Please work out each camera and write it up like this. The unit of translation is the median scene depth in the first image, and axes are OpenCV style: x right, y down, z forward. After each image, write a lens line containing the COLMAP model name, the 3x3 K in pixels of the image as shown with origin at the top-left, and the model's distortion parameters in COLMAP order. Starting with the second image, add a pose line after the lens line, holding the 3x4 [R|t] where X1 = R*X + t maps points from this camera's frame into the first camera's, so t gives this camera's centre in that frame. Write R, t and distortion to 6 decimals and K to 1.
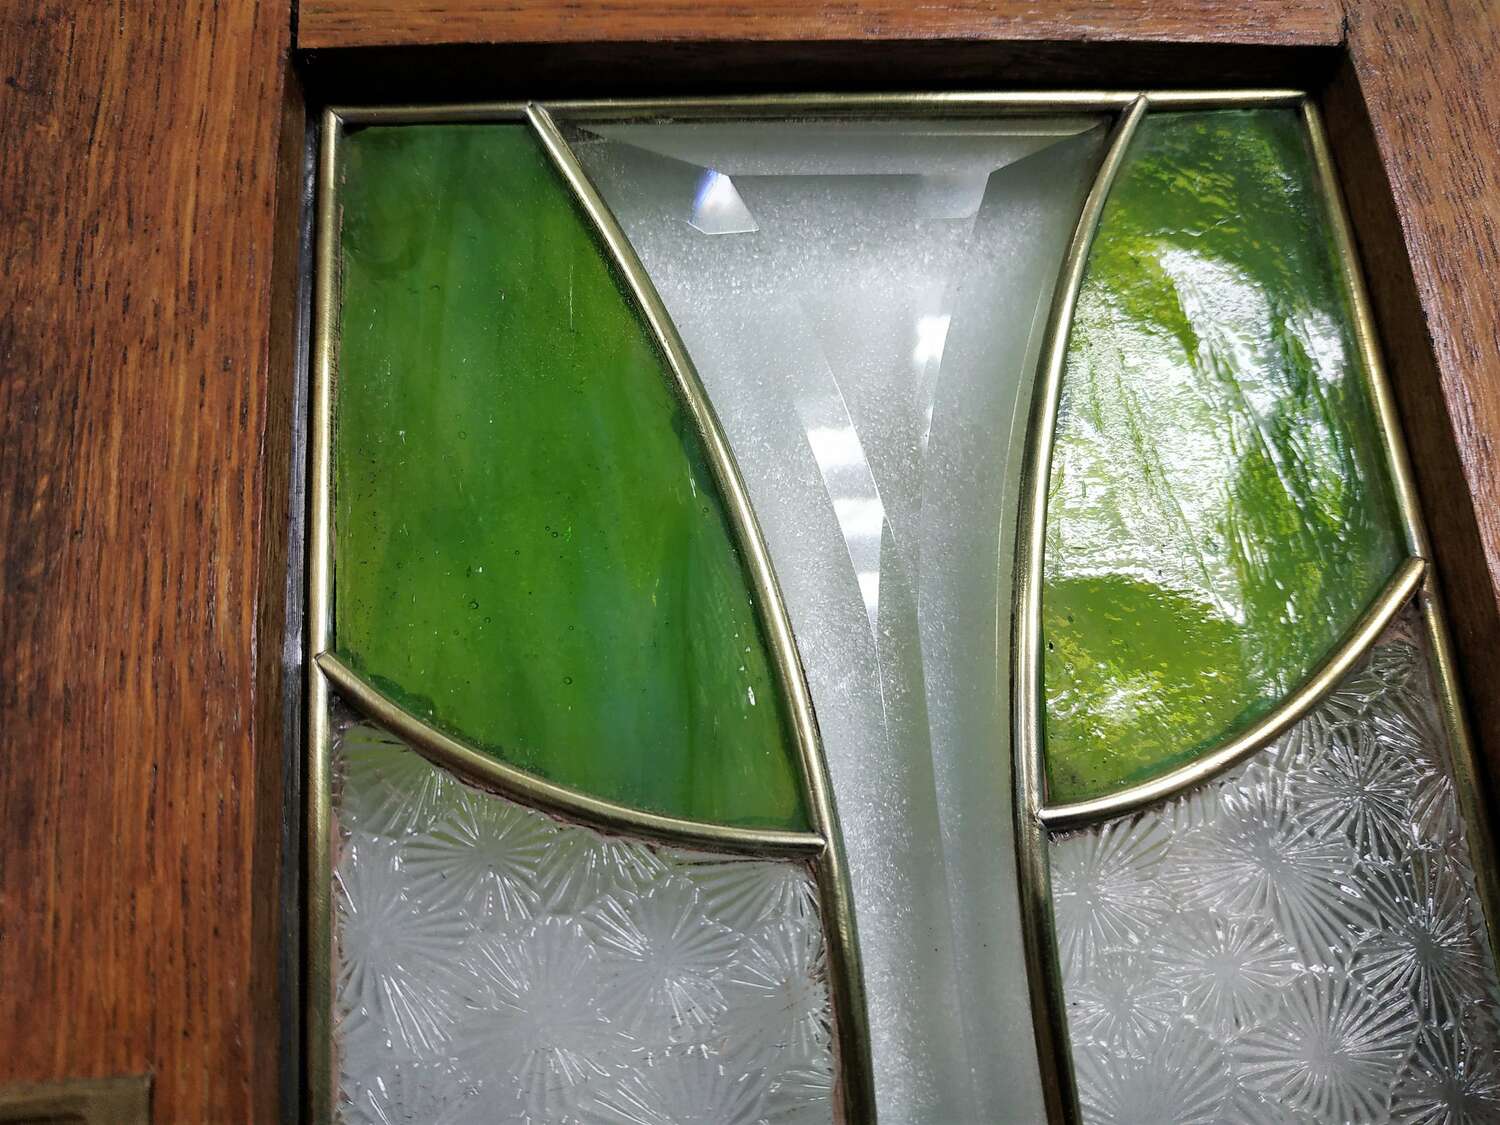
lens RADIAL K [[1147.5, 0, 748.0], [0, 1147.5, 565.6], [0, 0, 1]] dist [-0.033533, -0.013915]
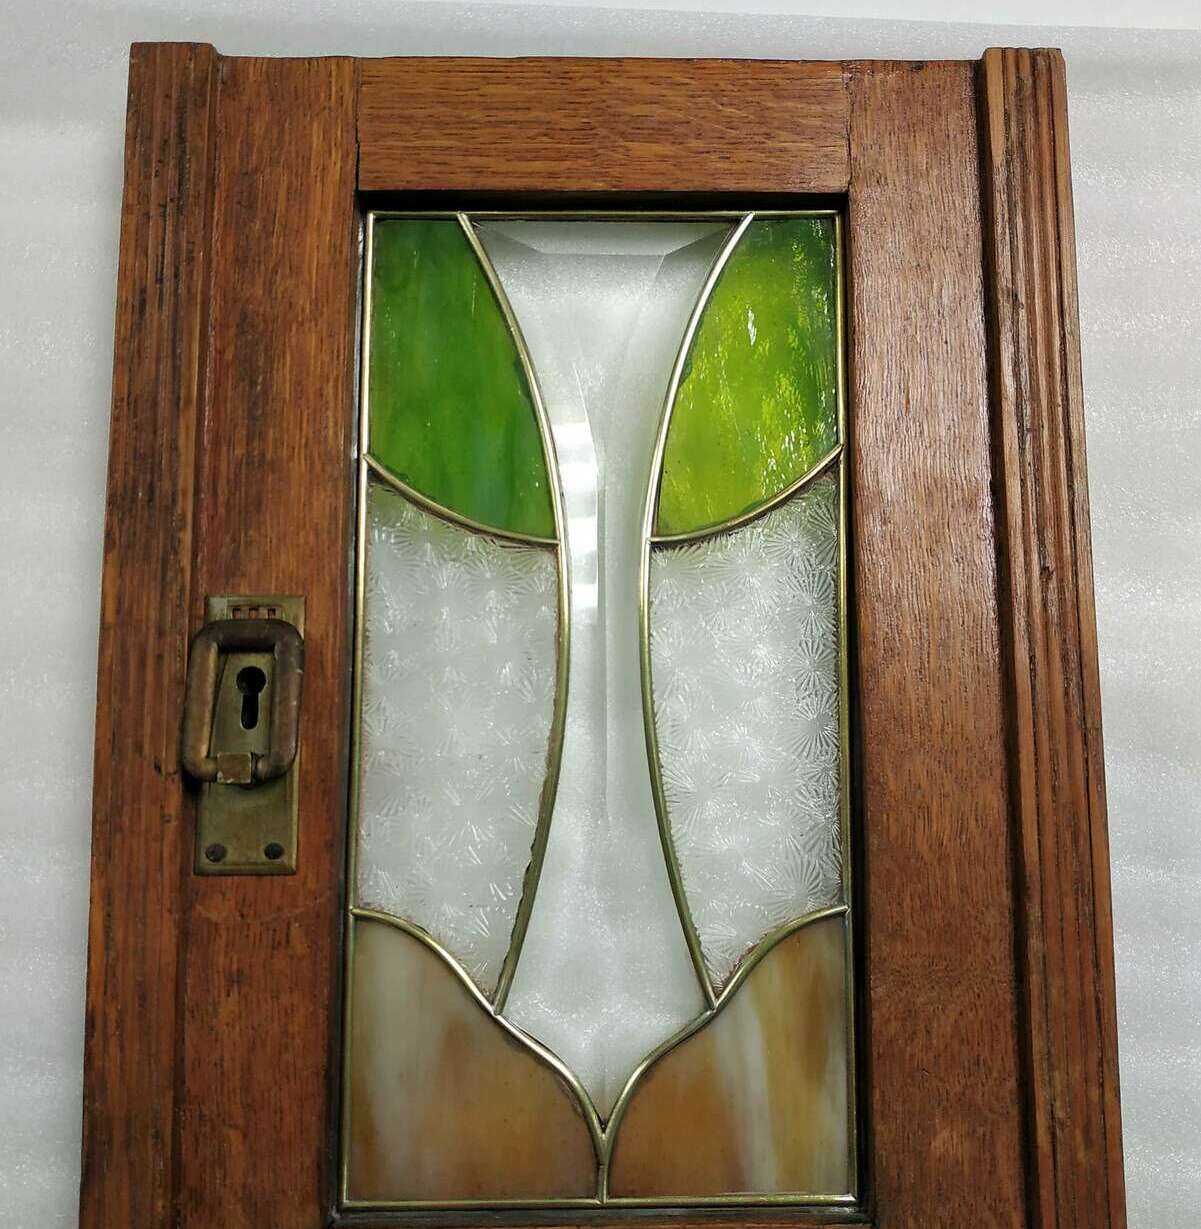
lens RADIAL K [[1115.8, 0, 601.3], [0, 1115.8, 613.2], [0, 0, 1]] dist [0.018063, -0.019644]
pose [[0.993643, 0.071976, -0.086561, 0.378050], [-0.059311, 0.988247, 0.140891, 0.046787], [0.095684, -0.134861, 0.986234, -1.411848]]
